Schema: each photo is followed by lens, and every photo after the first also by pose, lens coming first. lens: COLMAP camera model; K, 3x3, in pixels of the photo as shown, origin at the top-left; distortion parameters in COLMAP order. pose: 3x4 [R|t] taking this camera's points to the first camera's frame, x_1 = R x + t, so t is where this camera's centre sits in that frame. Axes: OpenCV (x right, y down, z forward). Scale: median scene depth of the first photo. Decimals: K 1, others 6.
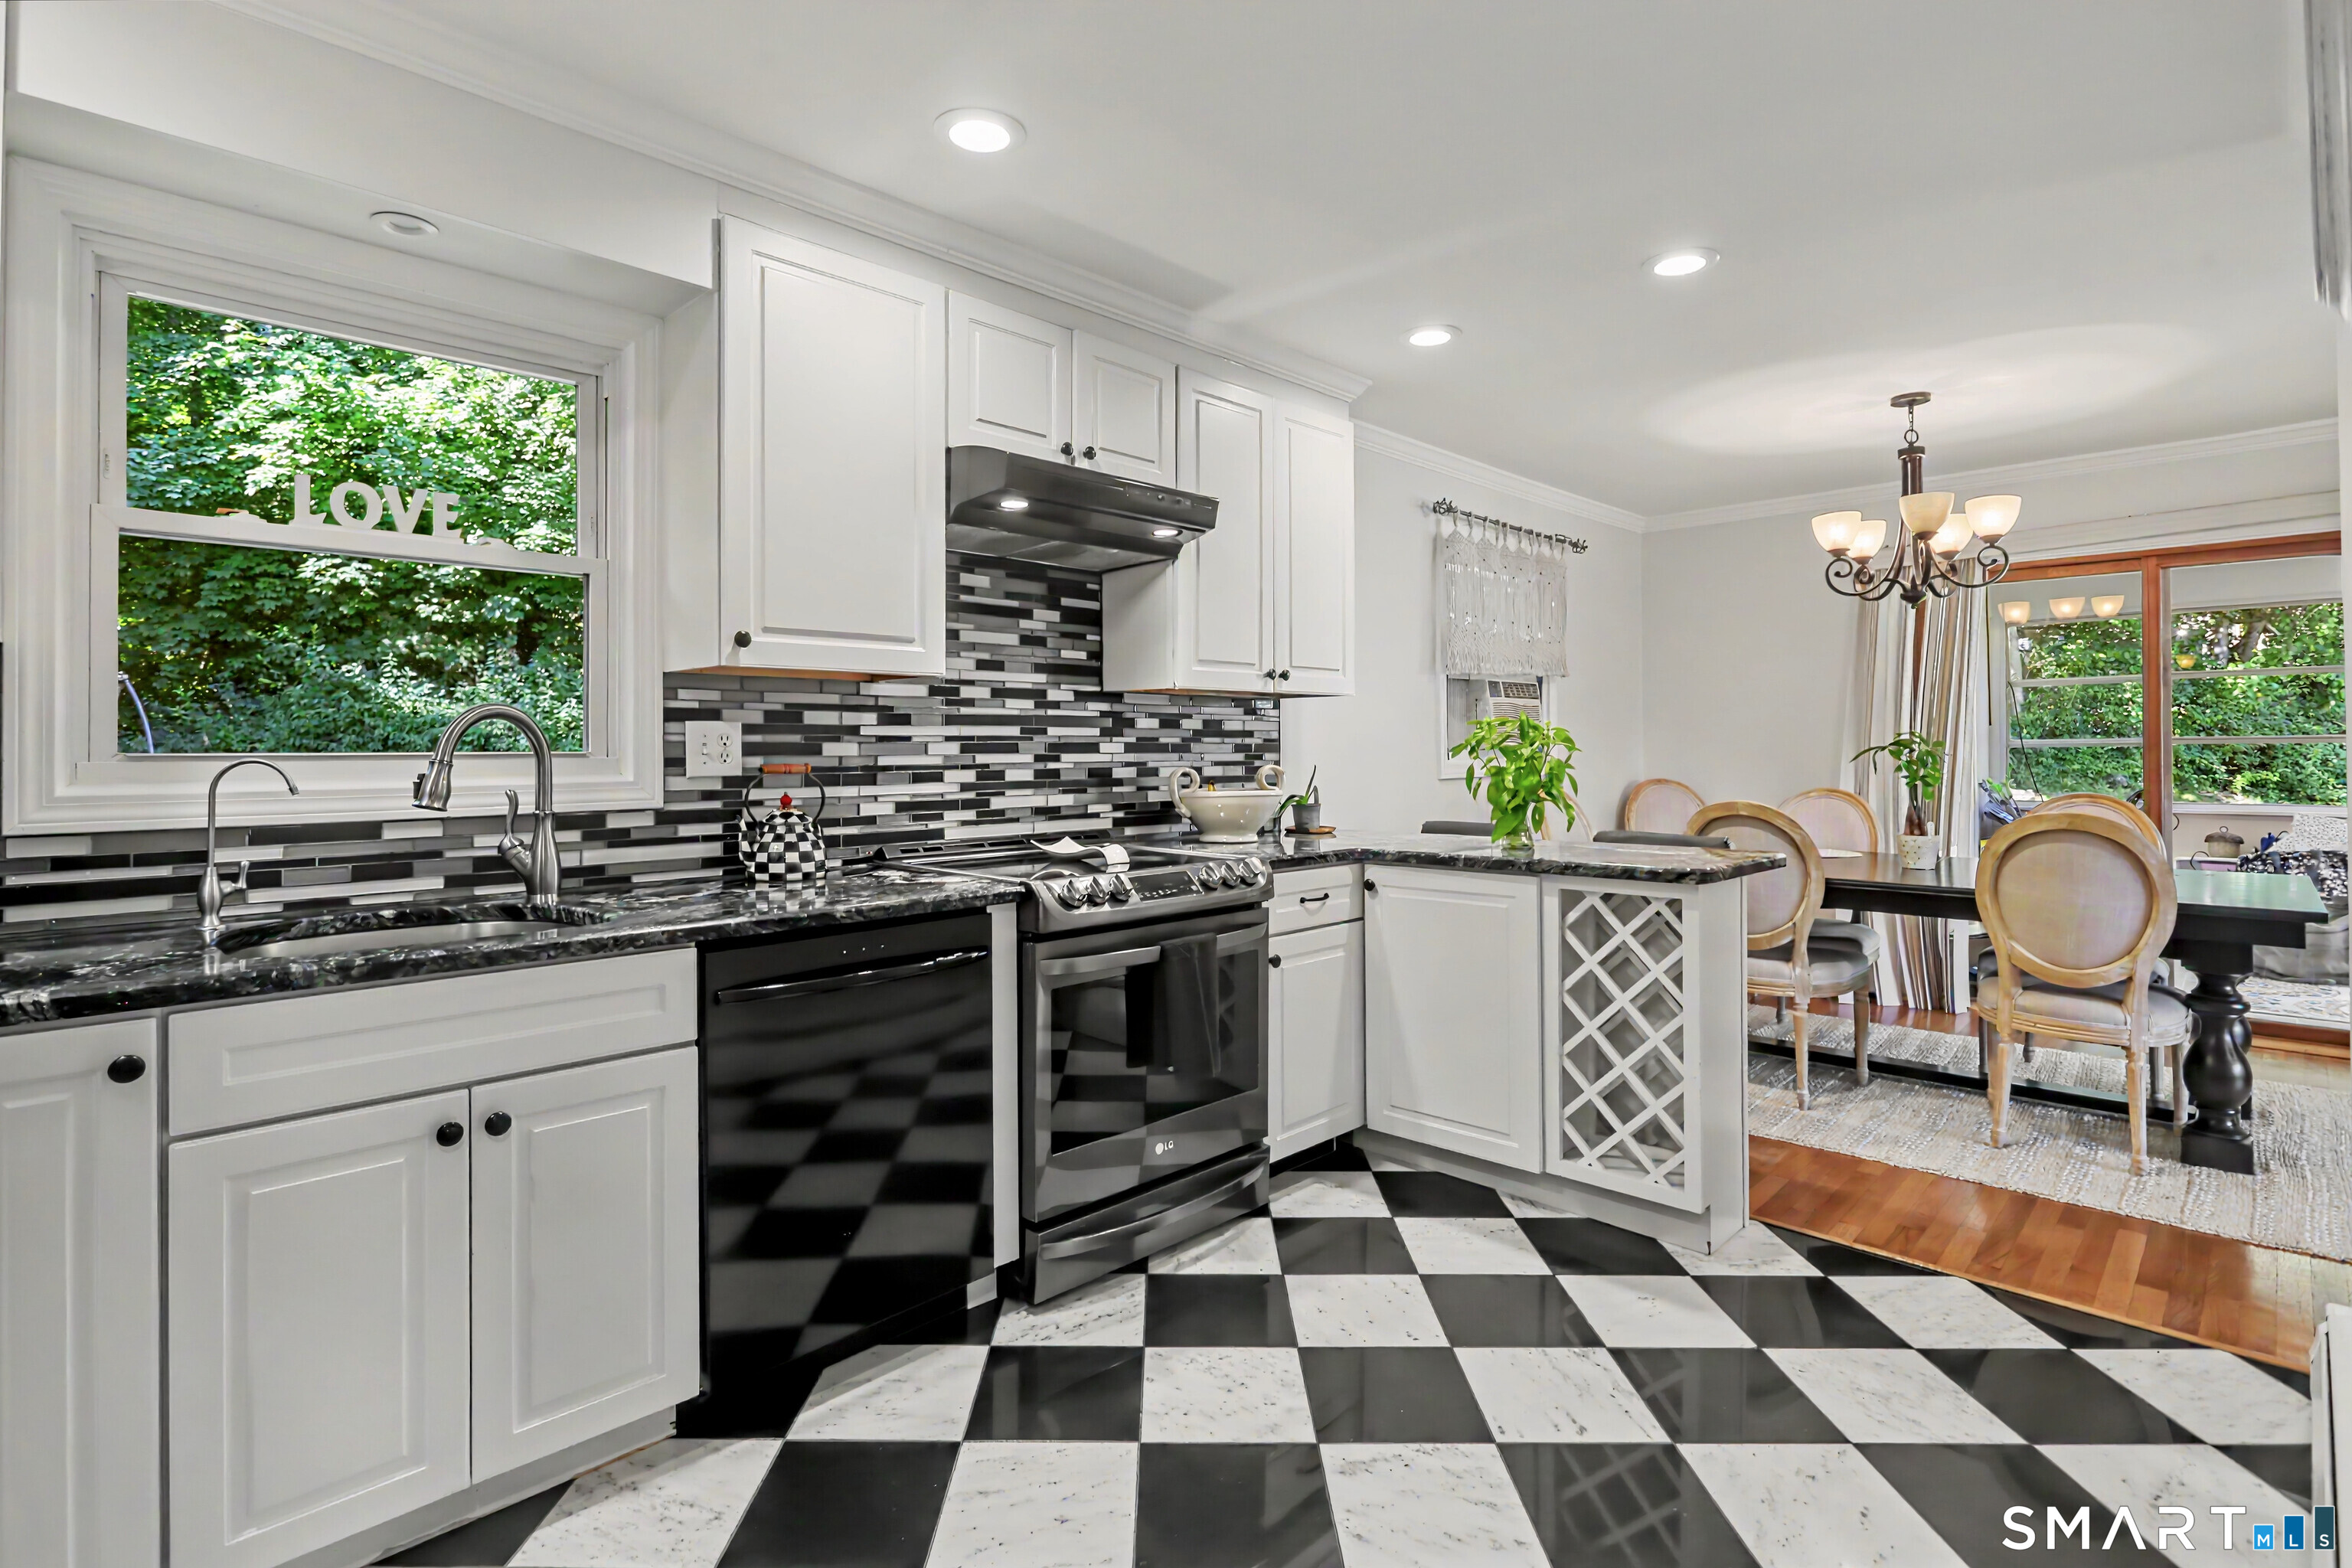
lens RADIAL K [[1126.1, 0, 1174.9], [0, 1126.1, 741.8], [0, 0, 1]] dist [-0.018425, 0.000076]
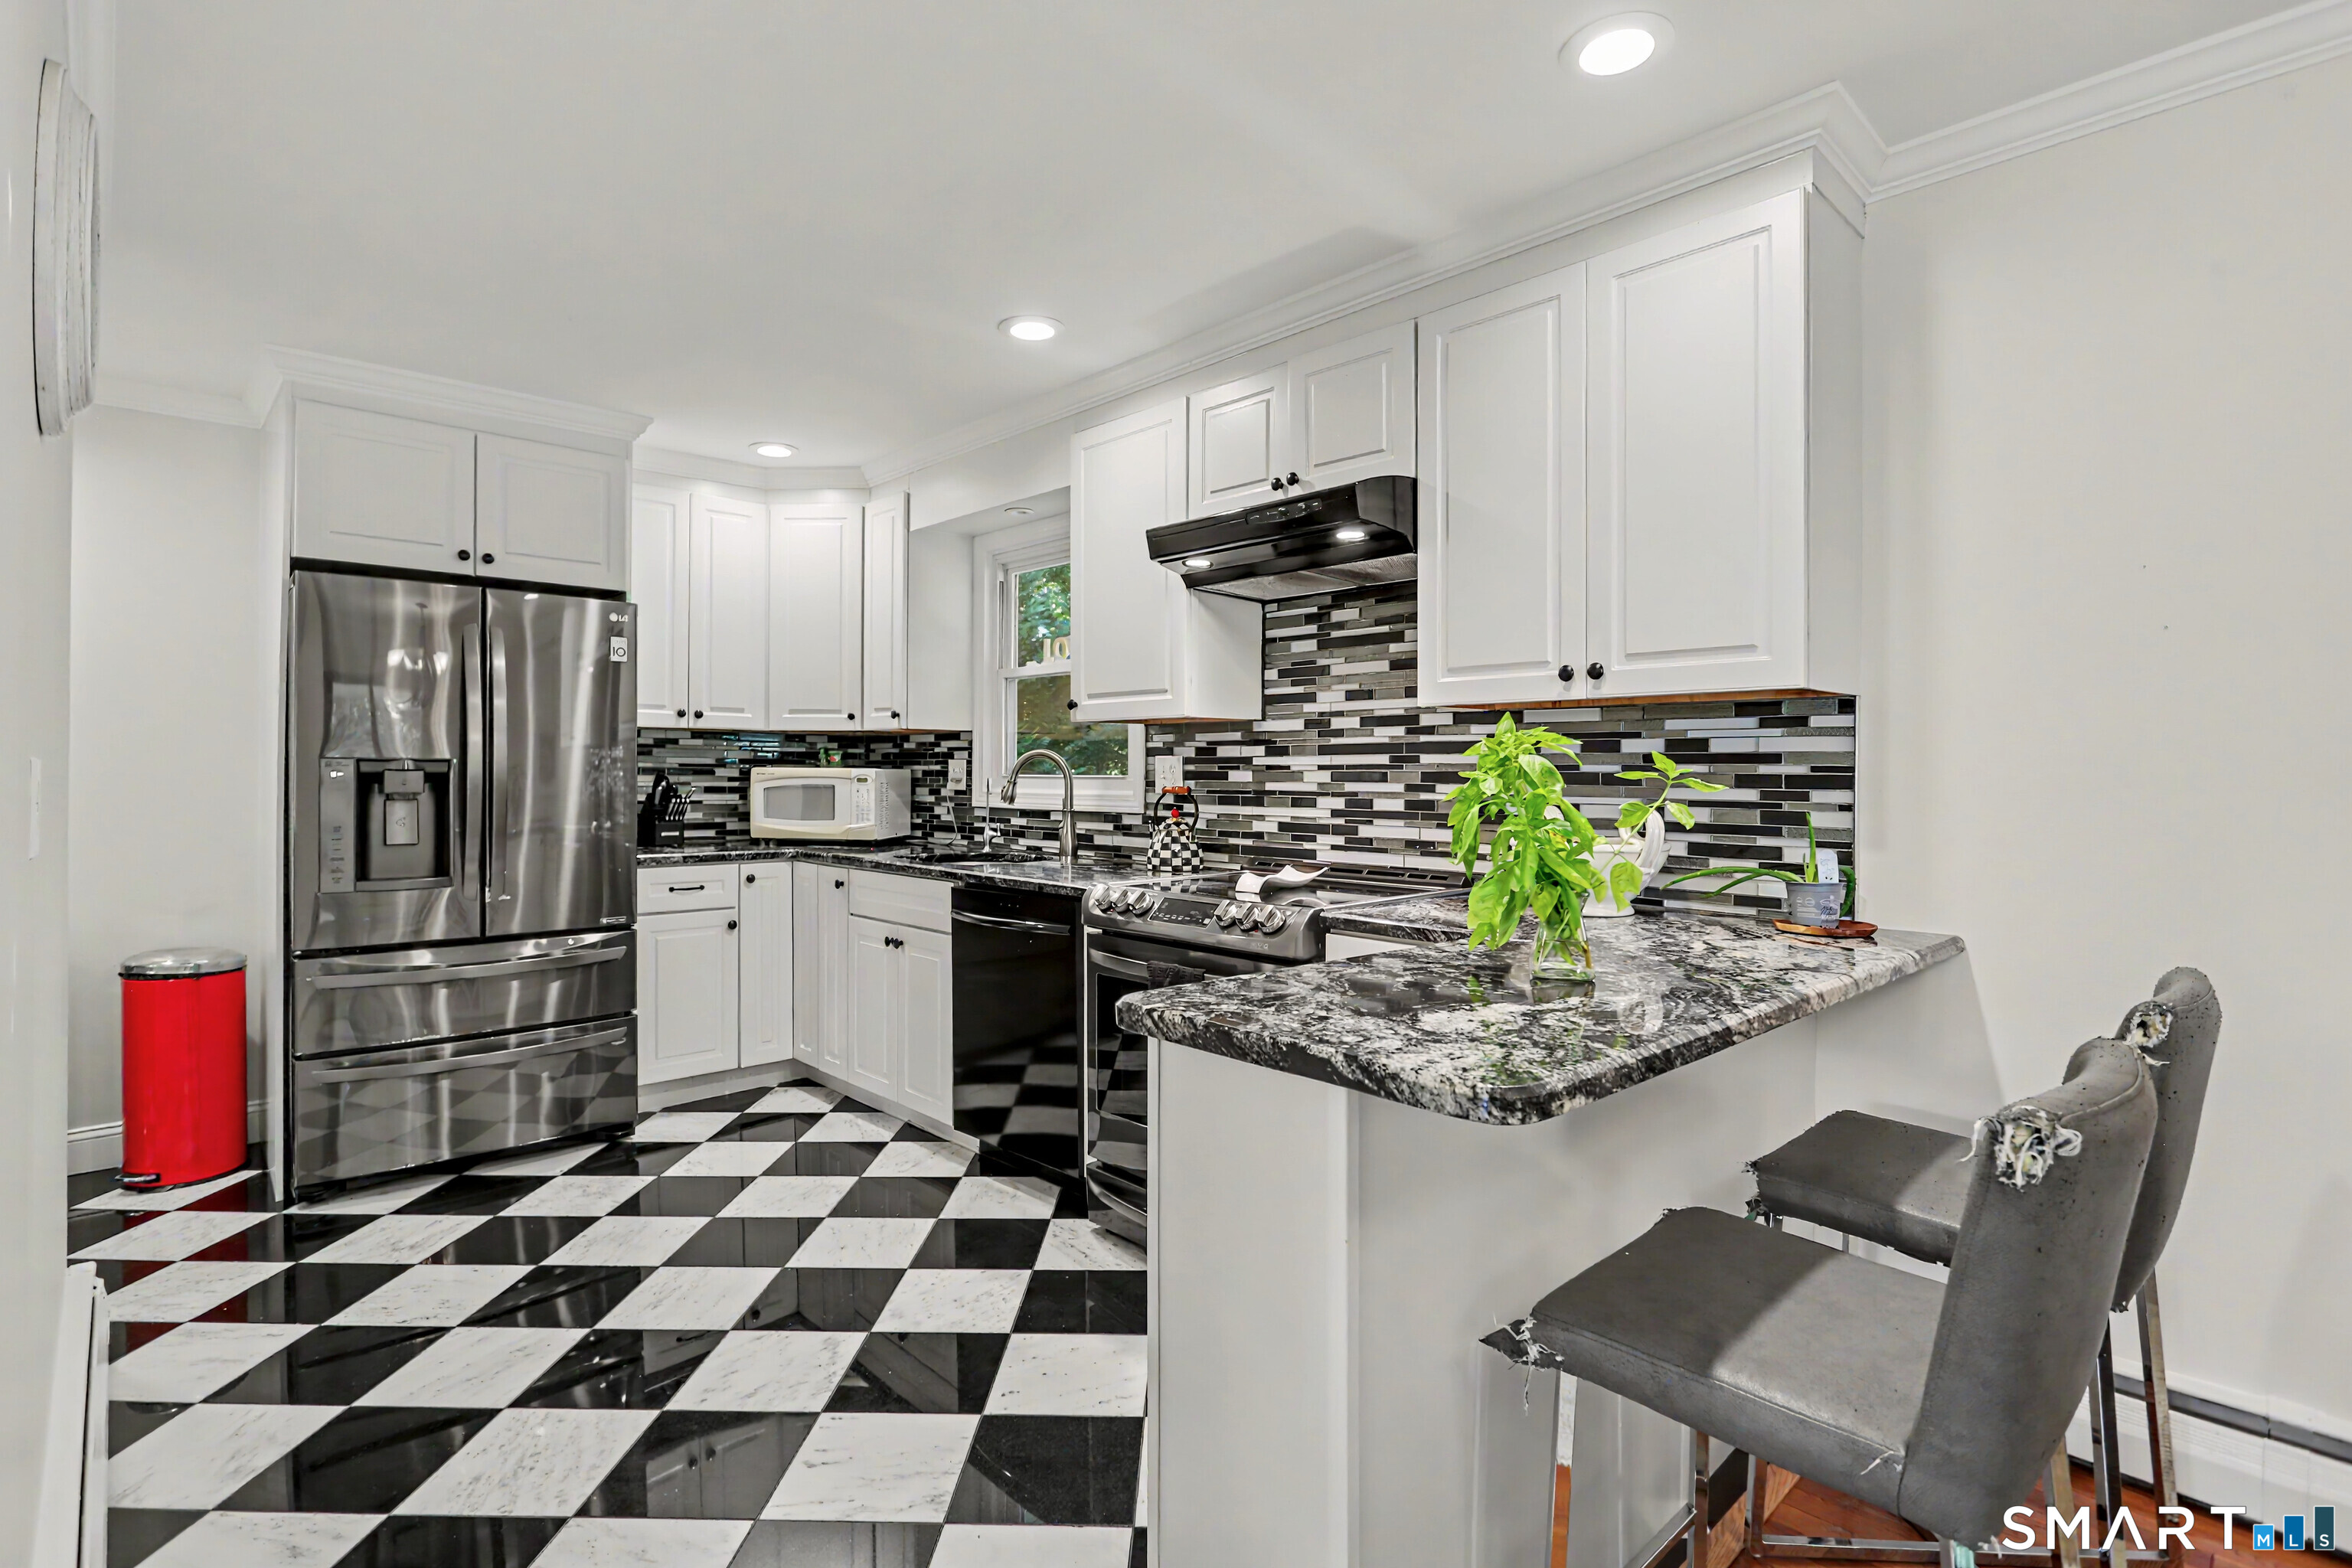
lens RADIAL K [[1134.9, 0, 1167.5], [0, 1134.9, 771.4], [0, 0, 1]] dist [-0.005977, 0.000102]
pose [[-0.028060, 0.000825, -0.999606, 0.881880], [-0.002209, 0.999997, 0.000887, 0.000395], [0.999604, 0.002234, -0.028058, 0.872585]]
